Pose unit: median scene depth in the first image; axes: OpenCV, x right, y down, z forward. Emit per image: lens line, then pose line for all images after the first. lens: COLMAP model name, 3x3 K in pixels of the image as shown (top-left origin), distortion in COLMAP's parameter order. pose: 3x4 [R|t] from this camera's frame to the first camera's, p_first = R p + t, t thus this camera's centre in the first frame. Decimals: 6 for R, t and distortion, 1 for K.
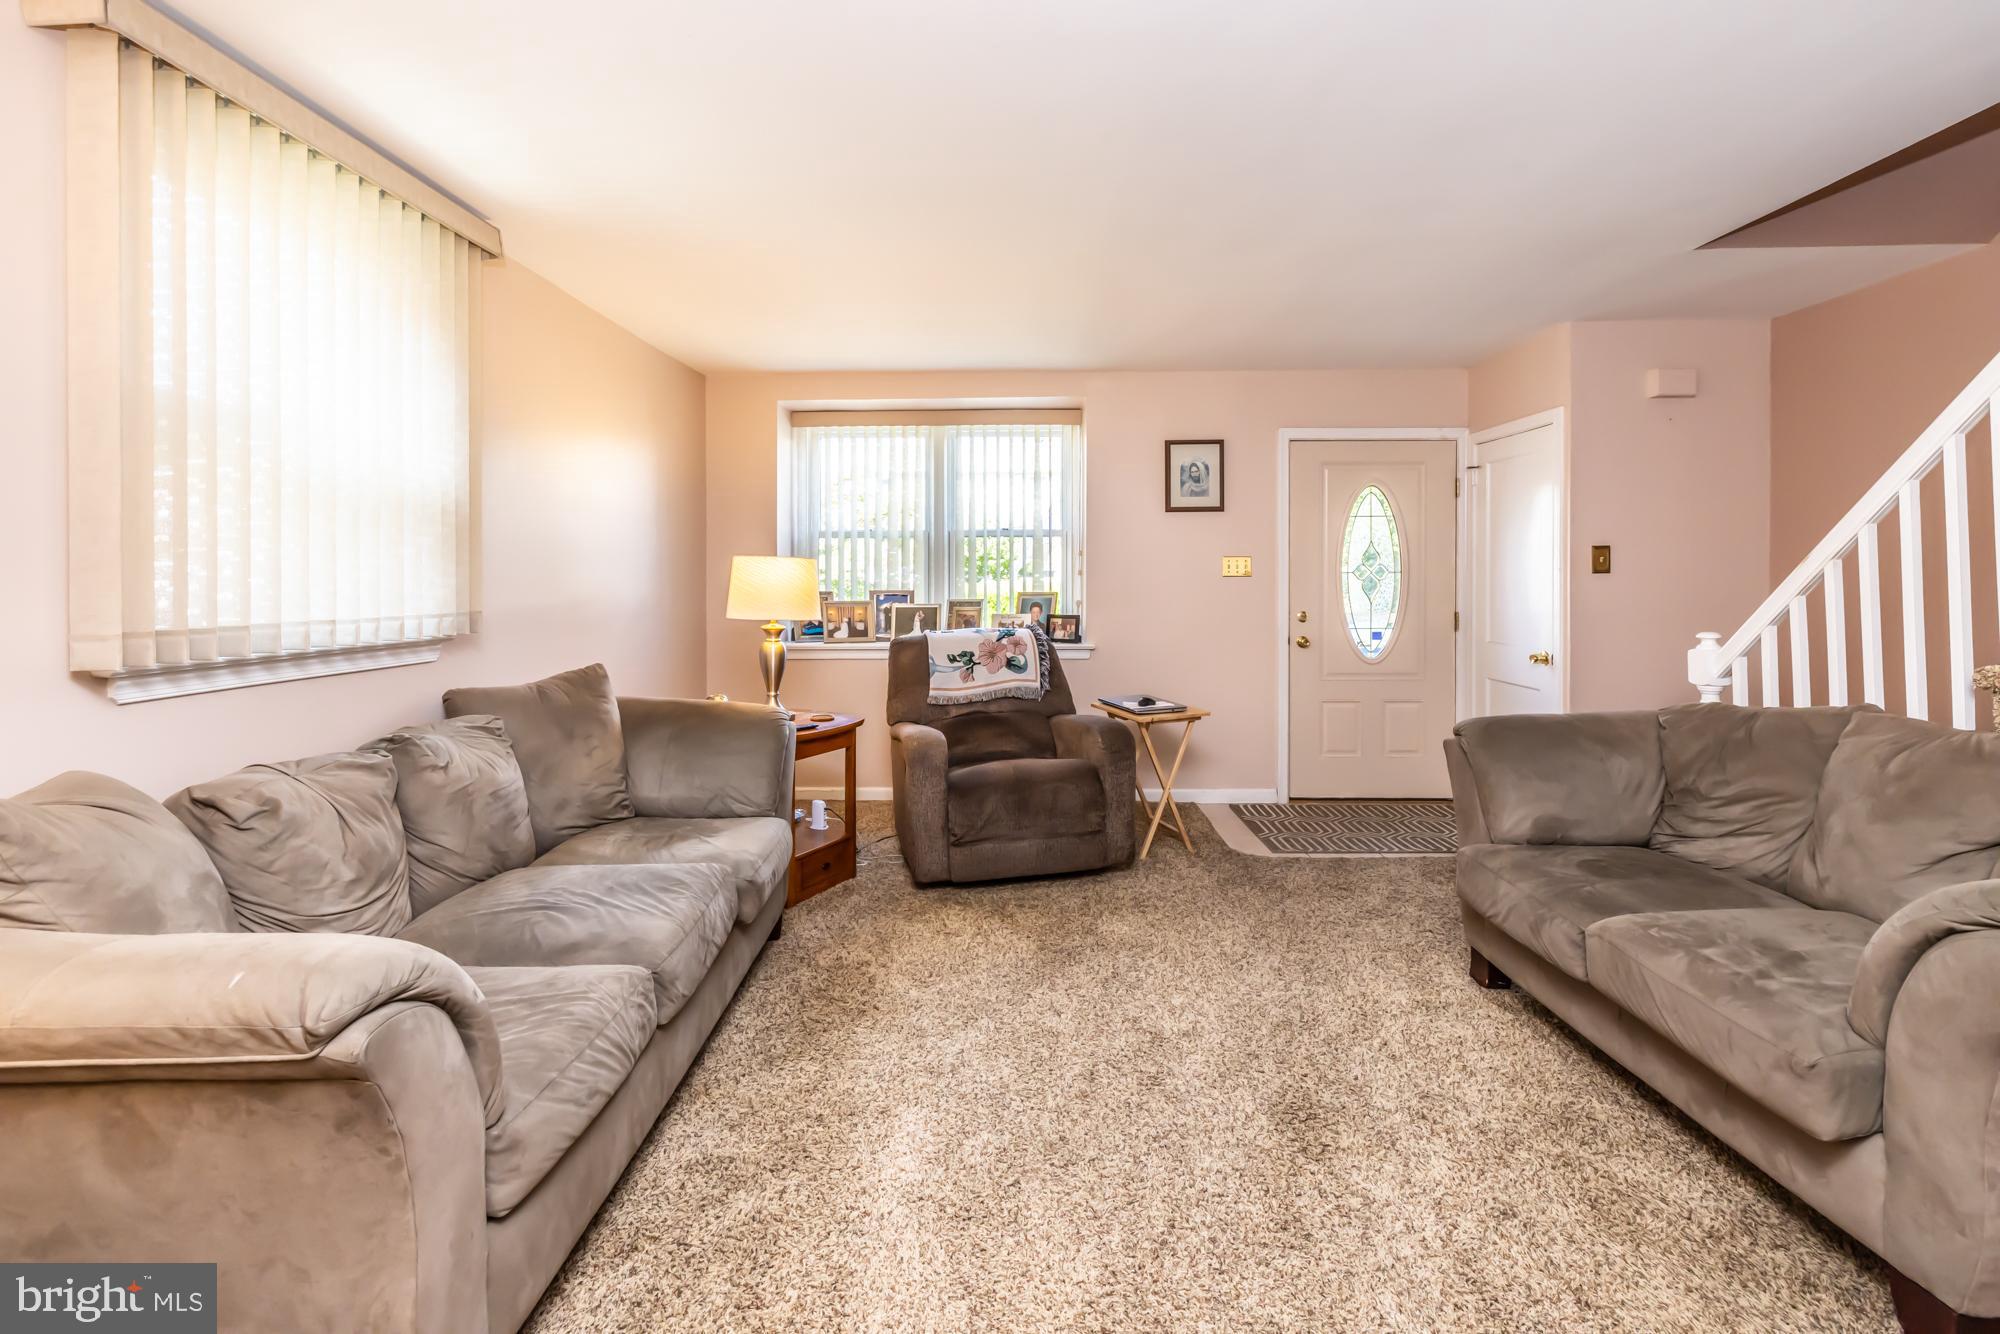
lens RADIAL K [[865.7, 0, 1006.6], [0, 865.7, 584.1], [0, 0, 1]] dist [-0.003569, 0.000842]
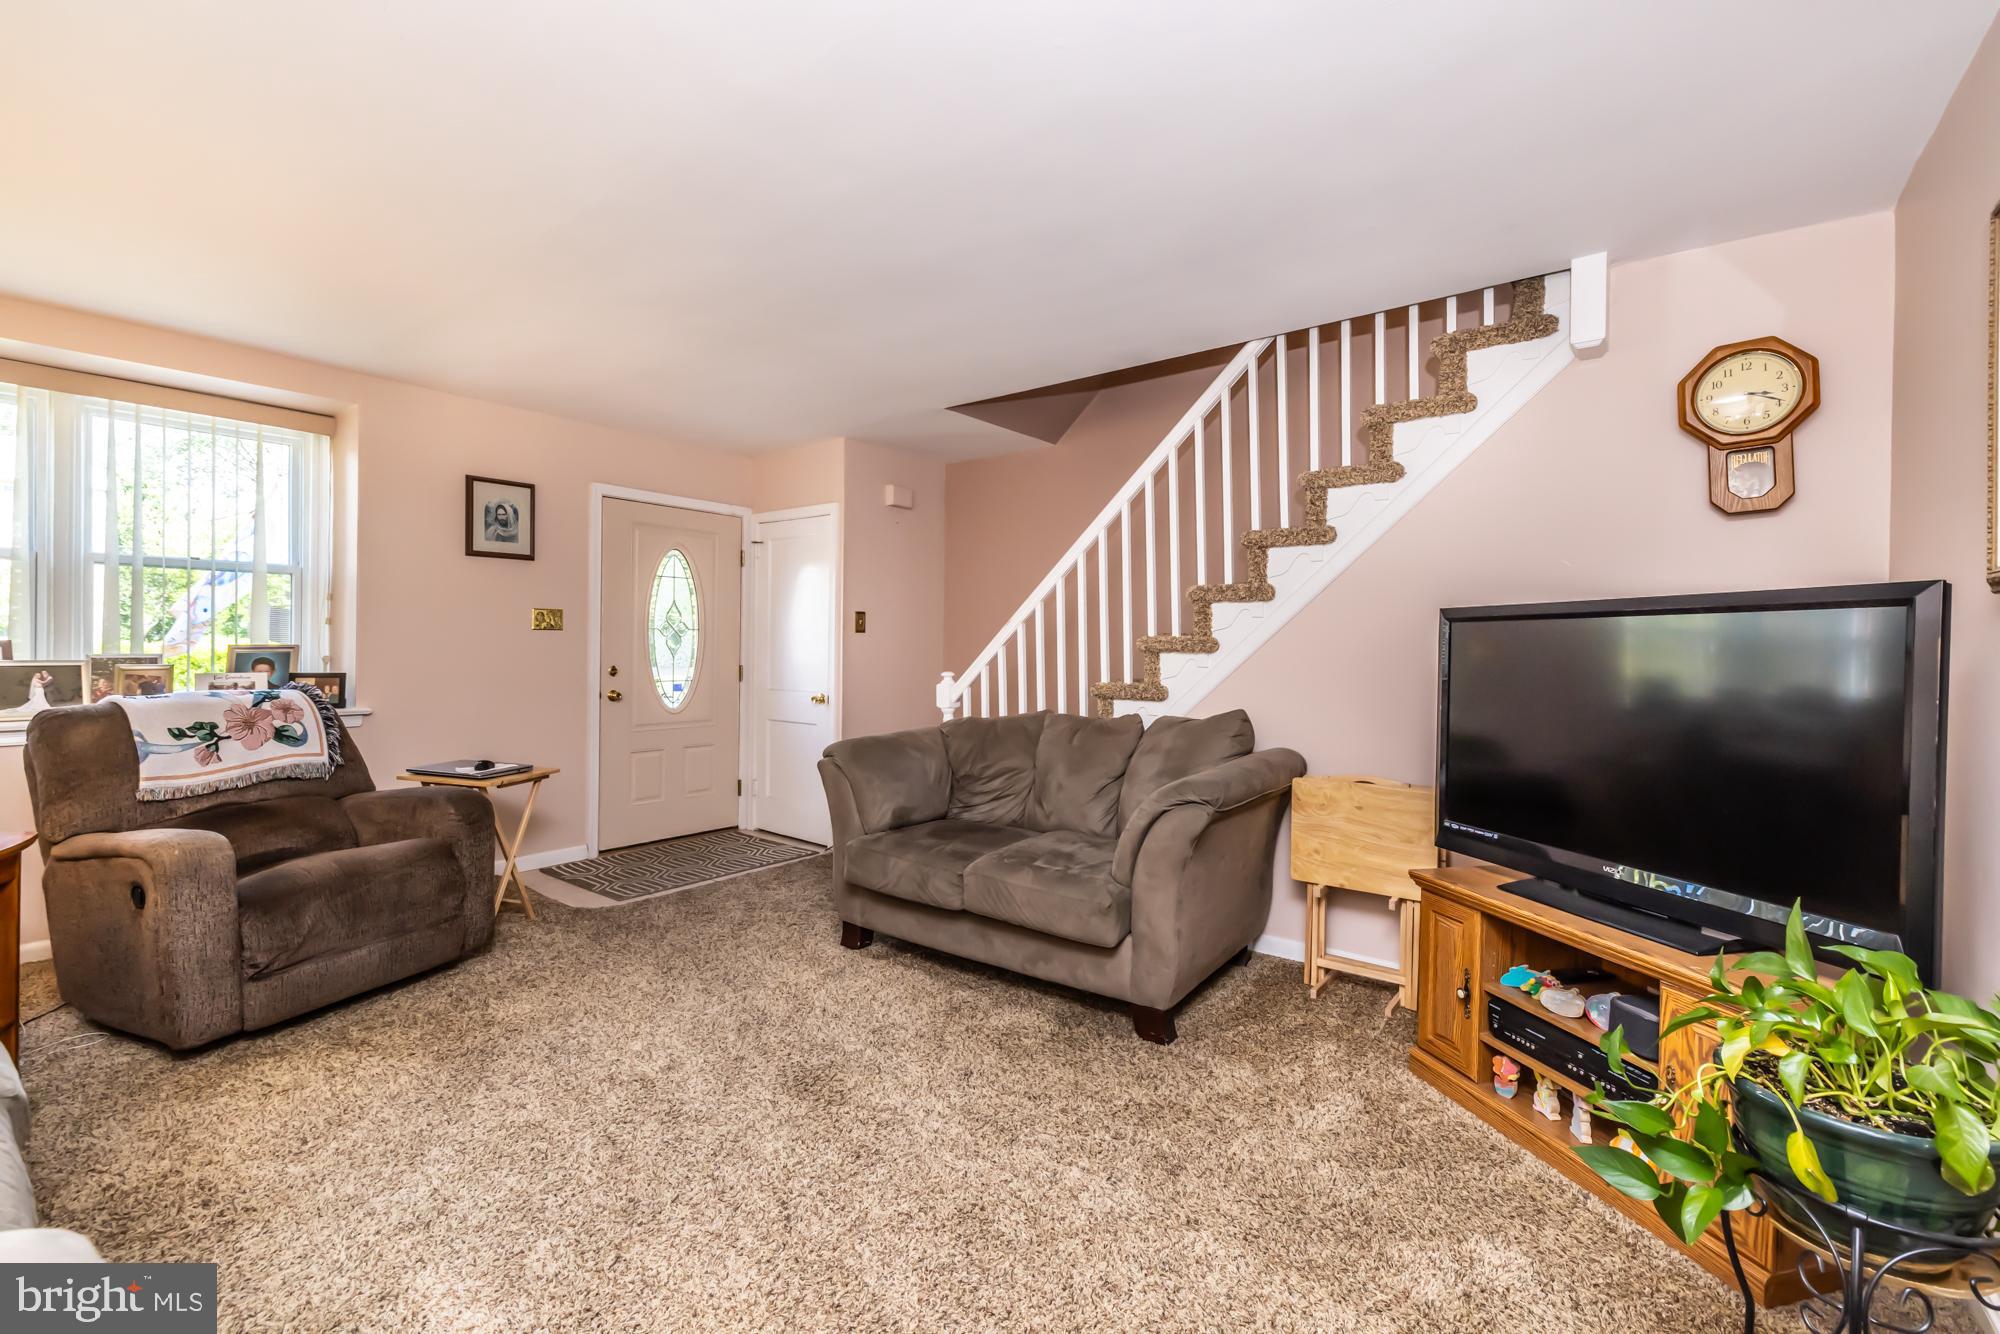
lens RADIAL K [[833.8, 0, 987.9], [0, 833.8, 654.4], [0, 0, 1]] dist [0.000740, 0.000288]
pose [[0.609936, 0.001698, 0.792449, -0.207650], [-0.005356, 0.999984, 0.001979, 0.017255], [-0.792432, -0.005452, 0.609936, 0.063105]]
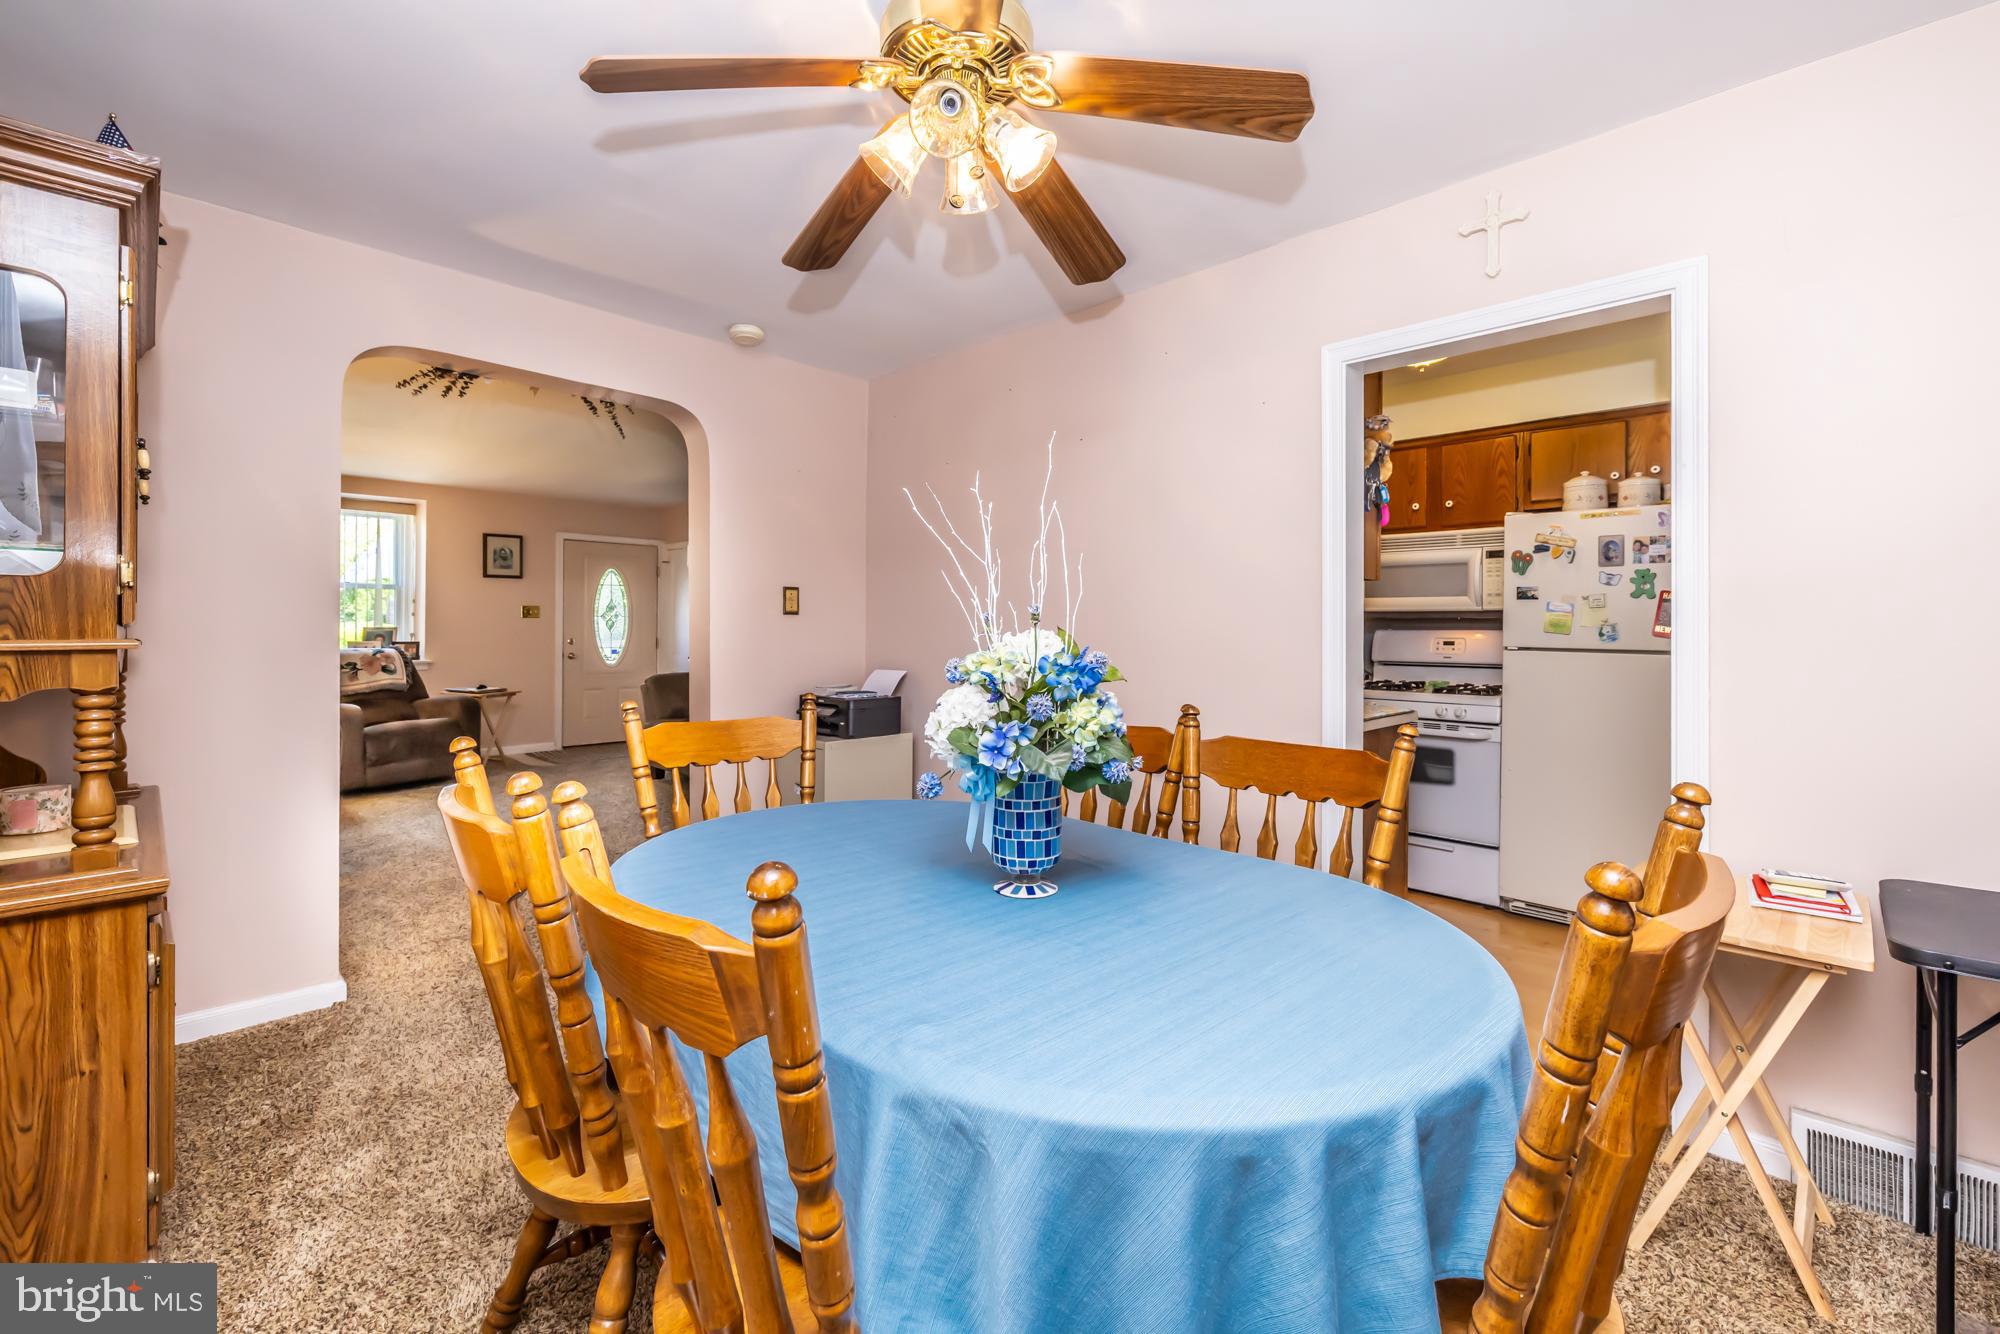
lens RADIAL K [[833.8, 0, 985.3], [0, 833.8, 632.5], [0, 0, 1]] dist [0.000740, 0.000288]
pose [[0.688050, 0.000909, 0.725662, -0.372576], [-0.003216, 0.999993, 0.001797, 0.017542], [-0.725656, -0.003570, 0.688049, -0.932870]]
